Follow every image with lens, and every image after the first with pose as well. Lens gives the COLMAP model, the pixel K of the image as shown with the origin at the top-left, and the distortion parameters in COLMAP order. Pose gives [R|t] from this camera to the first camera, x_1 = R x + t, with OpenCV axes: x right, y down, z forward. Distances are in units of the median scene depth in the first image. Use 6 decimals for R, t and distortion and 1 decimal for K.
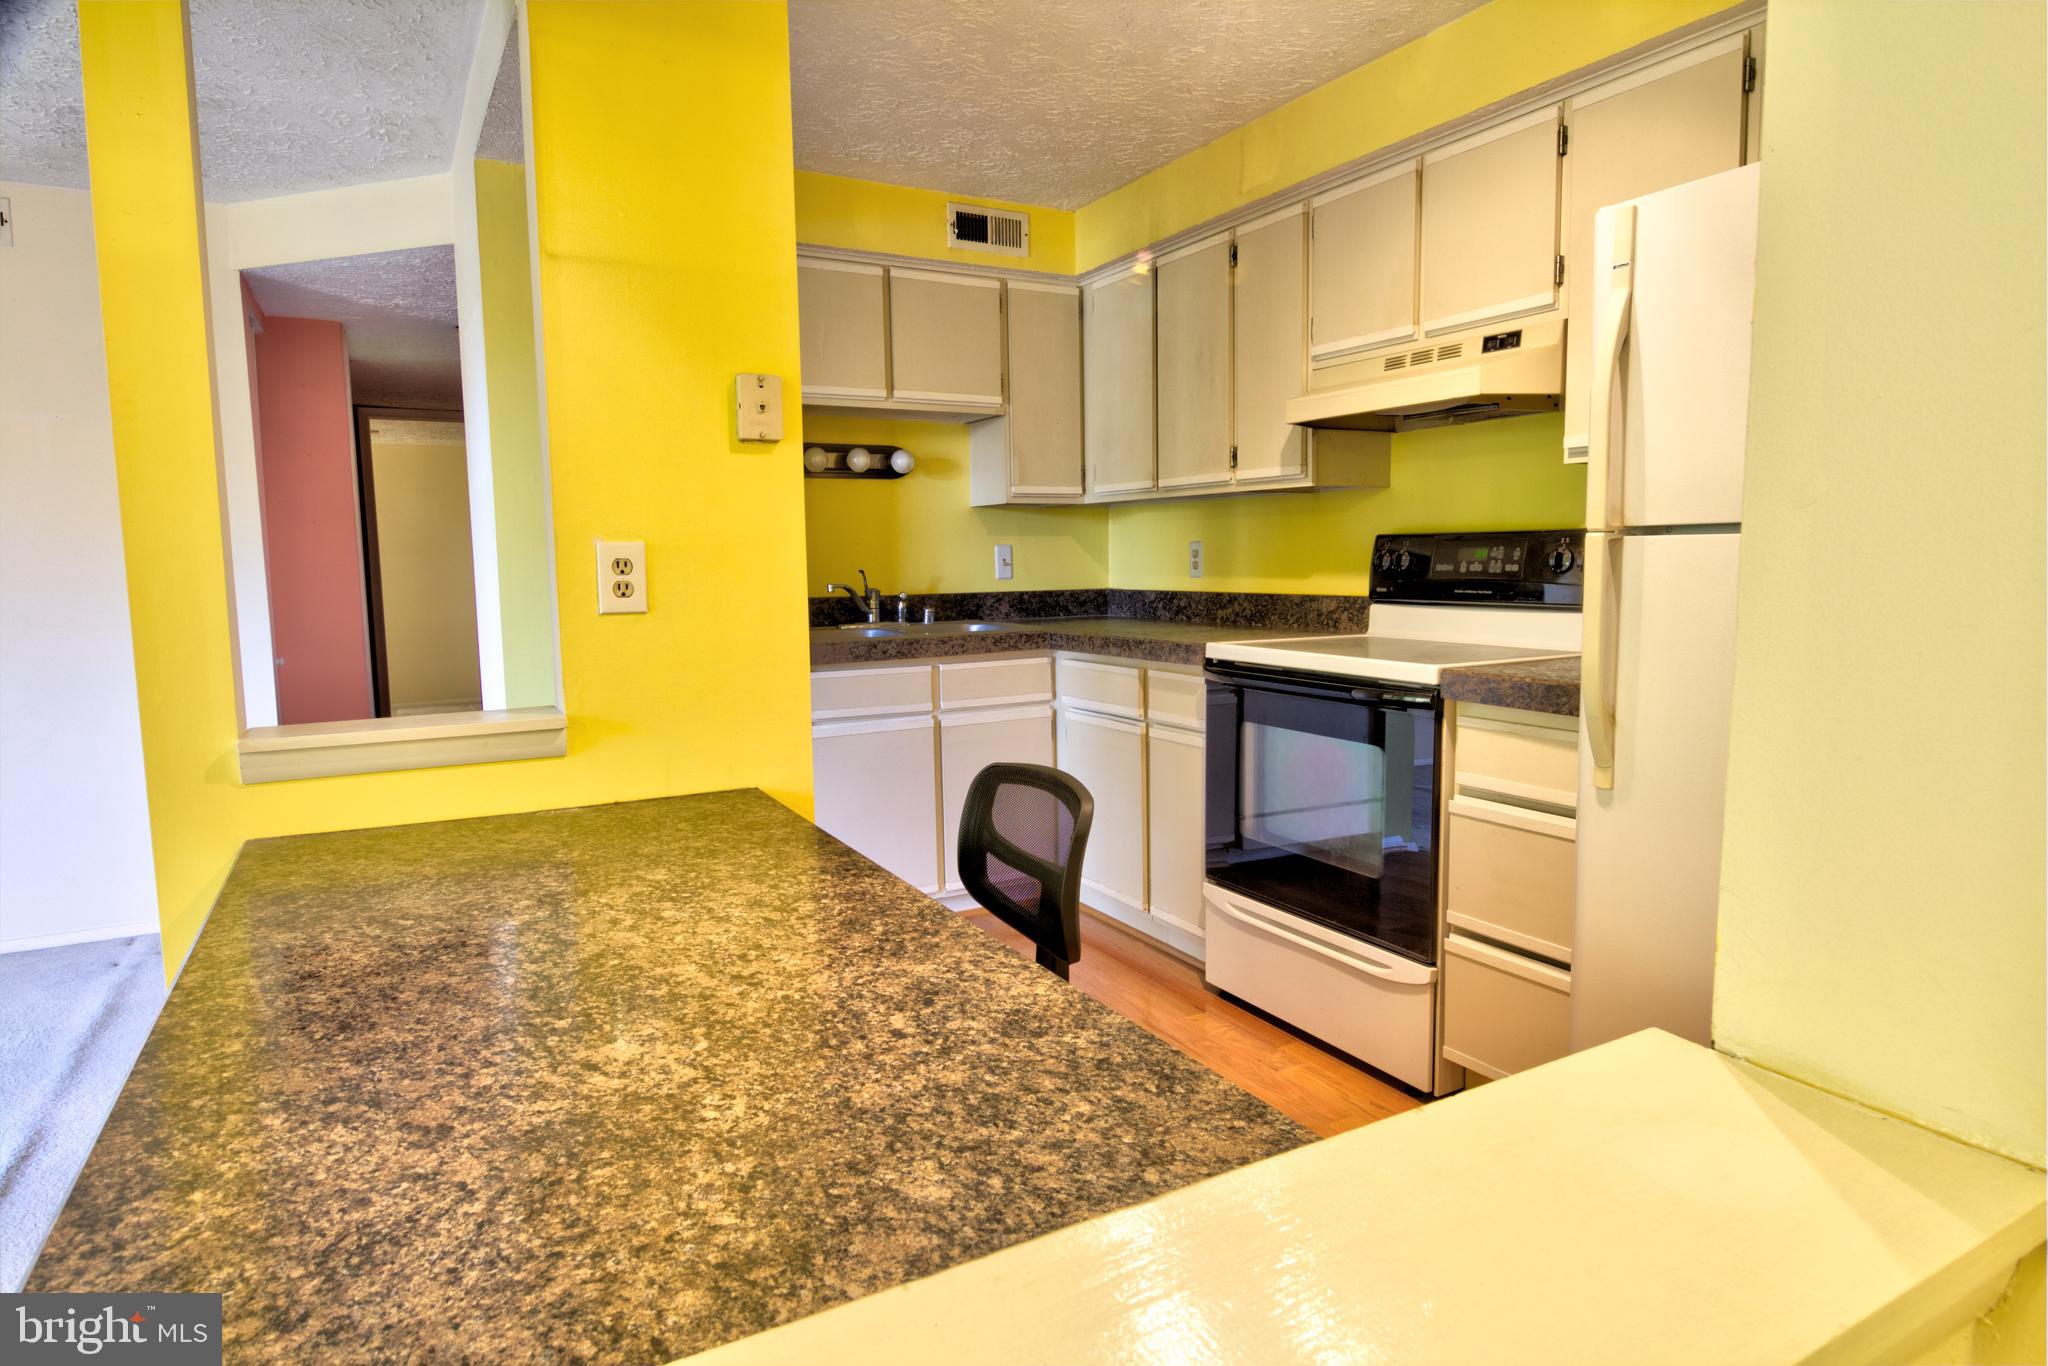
lens RADIAL K [[1168.3, 0, 1049.4], [0, 1168.3, 680.2], [0, 0, 1]] dist [0.000721, -0.016418]
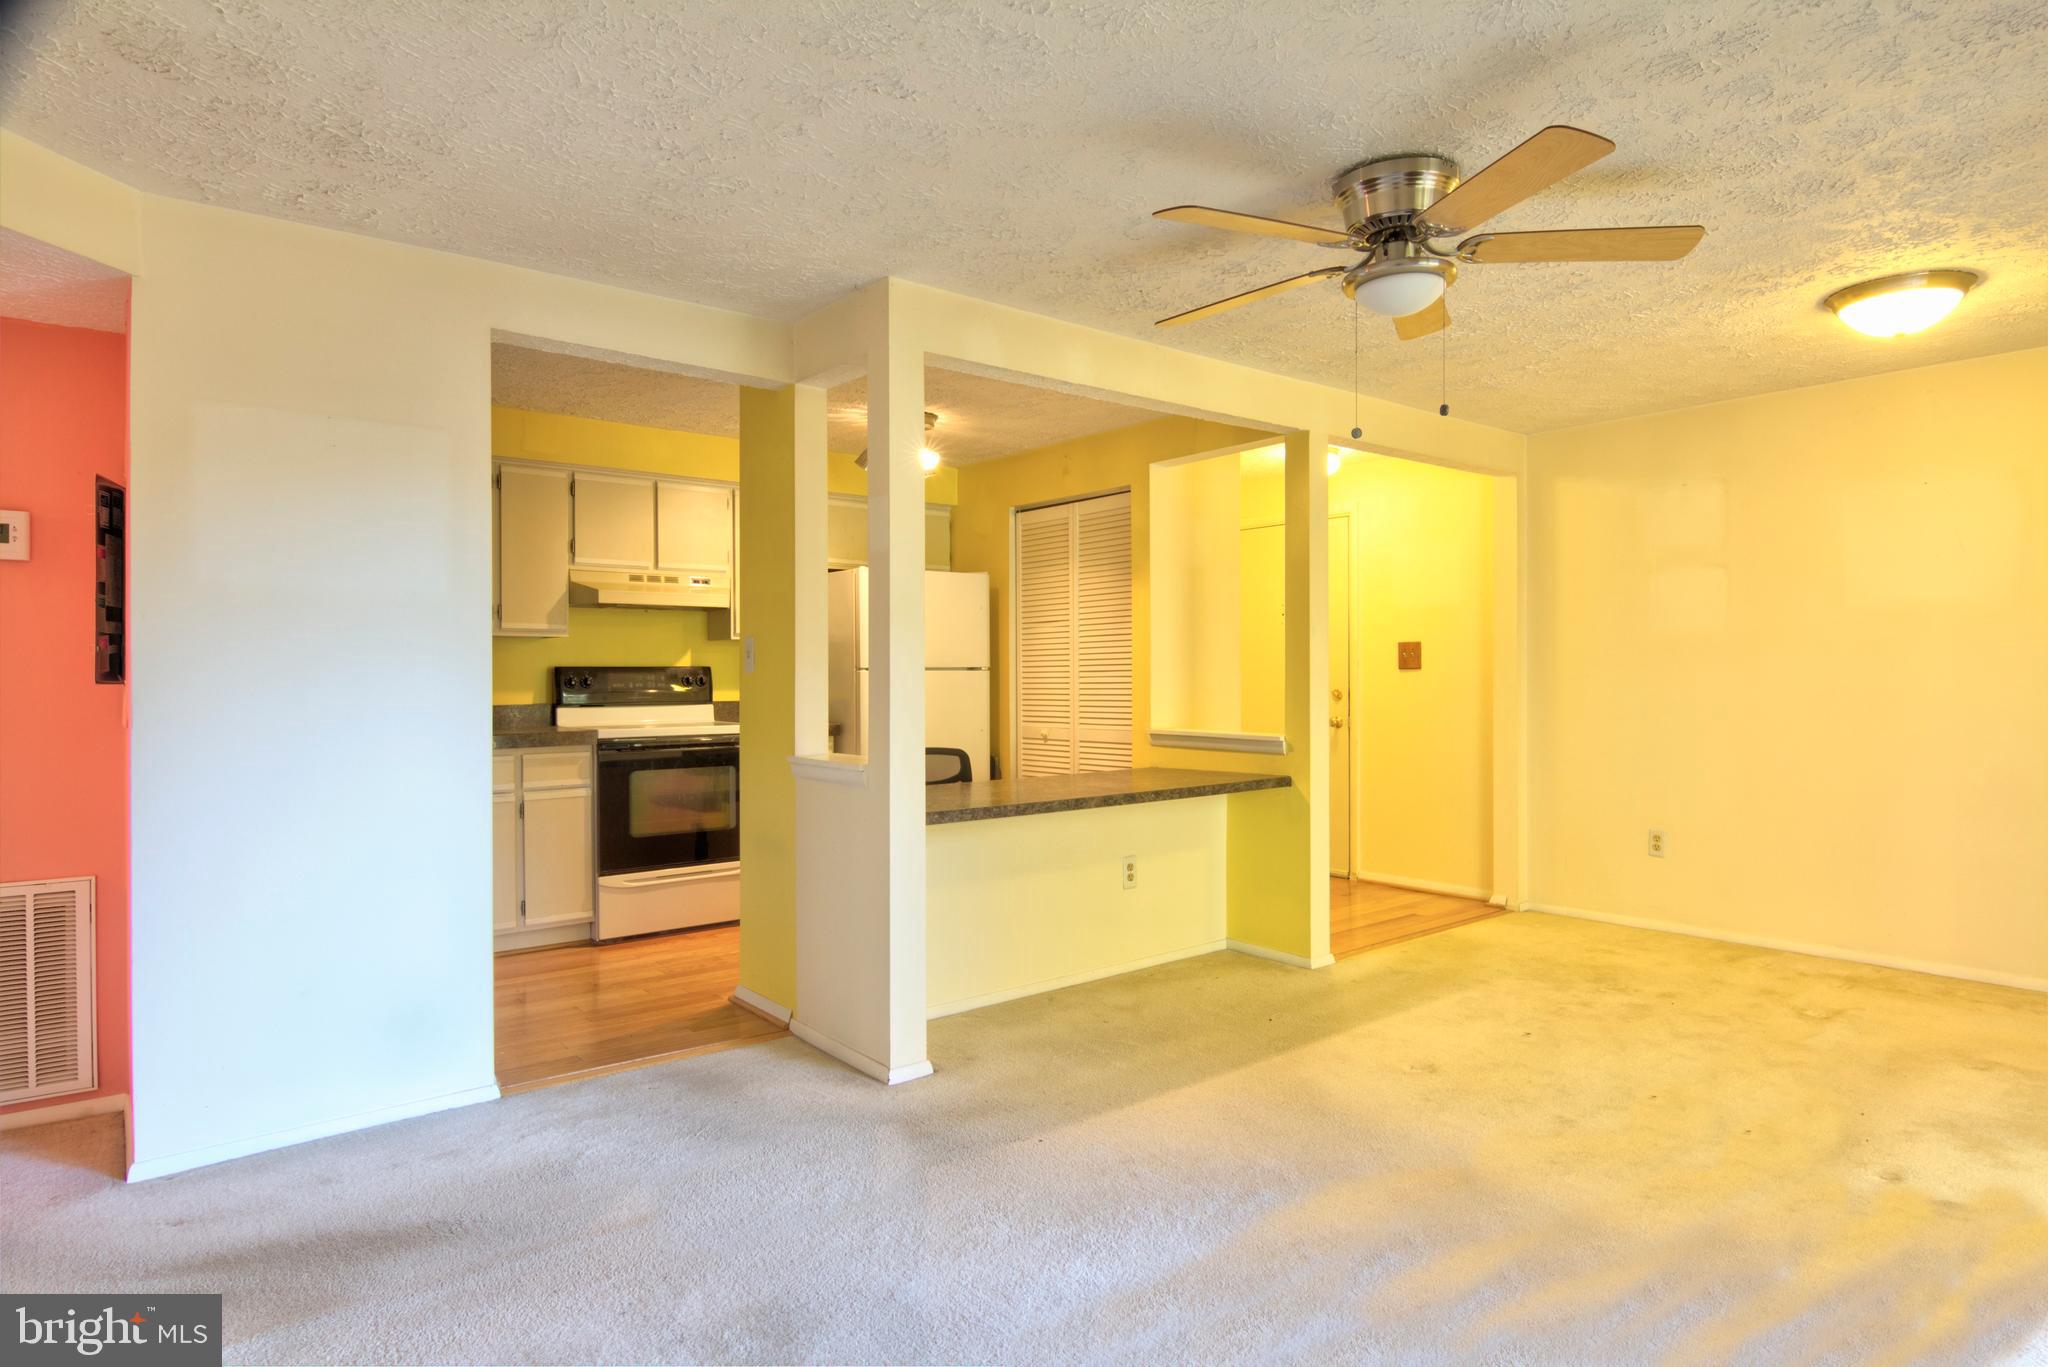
lens RADIAL K [[1159.0, 0, 1060.0], [0, 1159.0, 680.7], [0, 0, 1]] dist [-0.007368, -0.002969]
pose [[-0.176317, 0.009603, 0.984287, -1.572568], [0.112830, 0.993559, 0.010518, -0.043842], [-0.977845, 0.112912, -0.176265, 0.629197]]
